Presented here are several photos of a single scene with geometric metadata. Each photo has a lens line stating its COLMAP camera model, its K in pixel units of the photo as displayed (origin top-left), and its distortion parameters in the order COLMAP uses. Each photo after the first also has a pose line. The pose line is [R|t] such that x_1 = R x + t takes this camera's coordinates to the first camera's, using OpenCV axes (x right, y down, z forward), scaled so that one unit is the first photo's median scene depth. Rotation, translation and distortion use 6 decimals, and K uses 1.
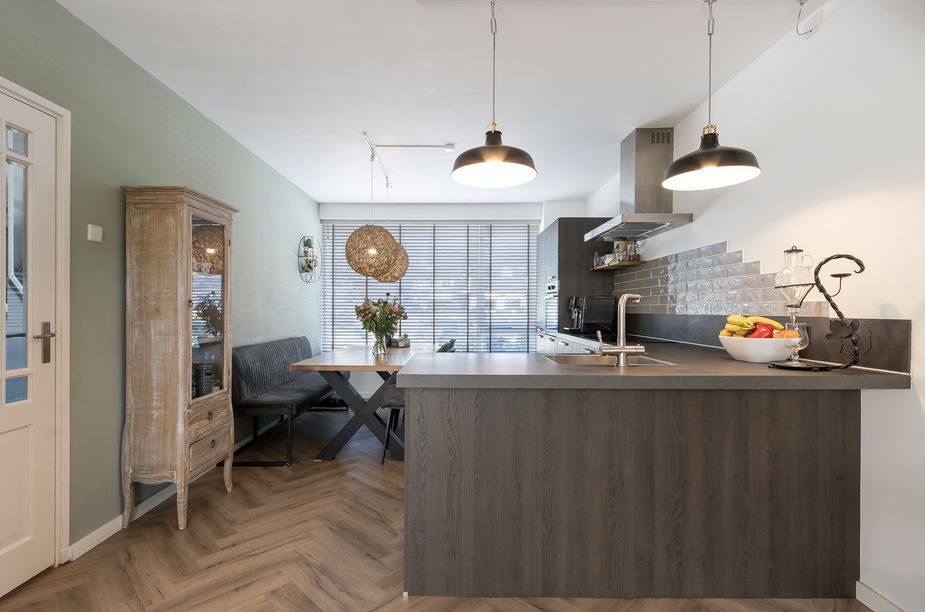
lens RADIAL K [[439.6, 0, 455.5], [0, 439.6, 310.9], [0, 0, 1]] dist [0.007448, 0.000131]
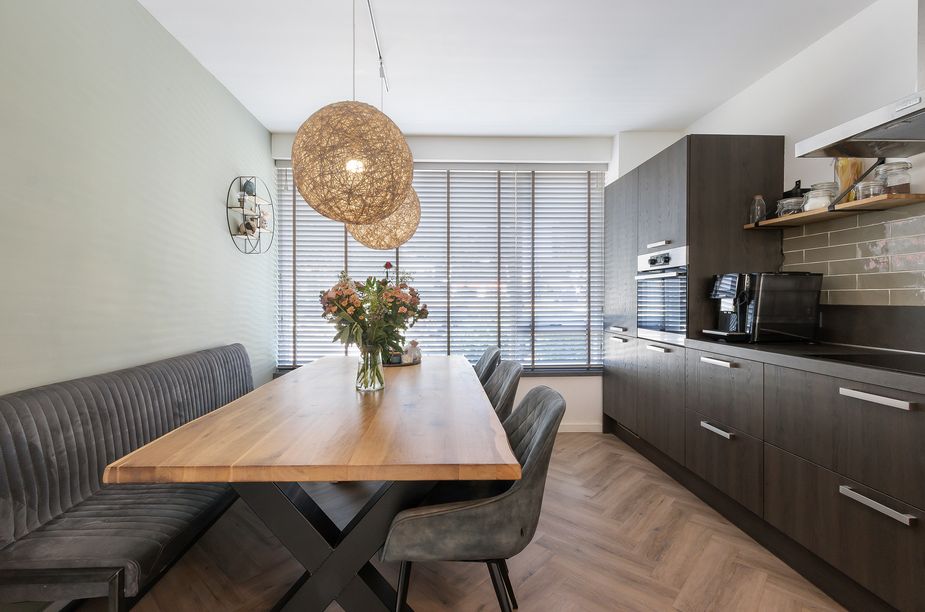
lens RADIAL K [[423.6, 0, 450.2], [0, 423.6, 300.9], [0, 0, 1]] dist [0.000691, -0.000268]
pose [[0.999430, -0.001634, 0.033729, -0.108794], [0.001464, 0.999986, 0.005063, -0.002583], [-0.033737, -0.005011, 0.999418, 0.574120]]
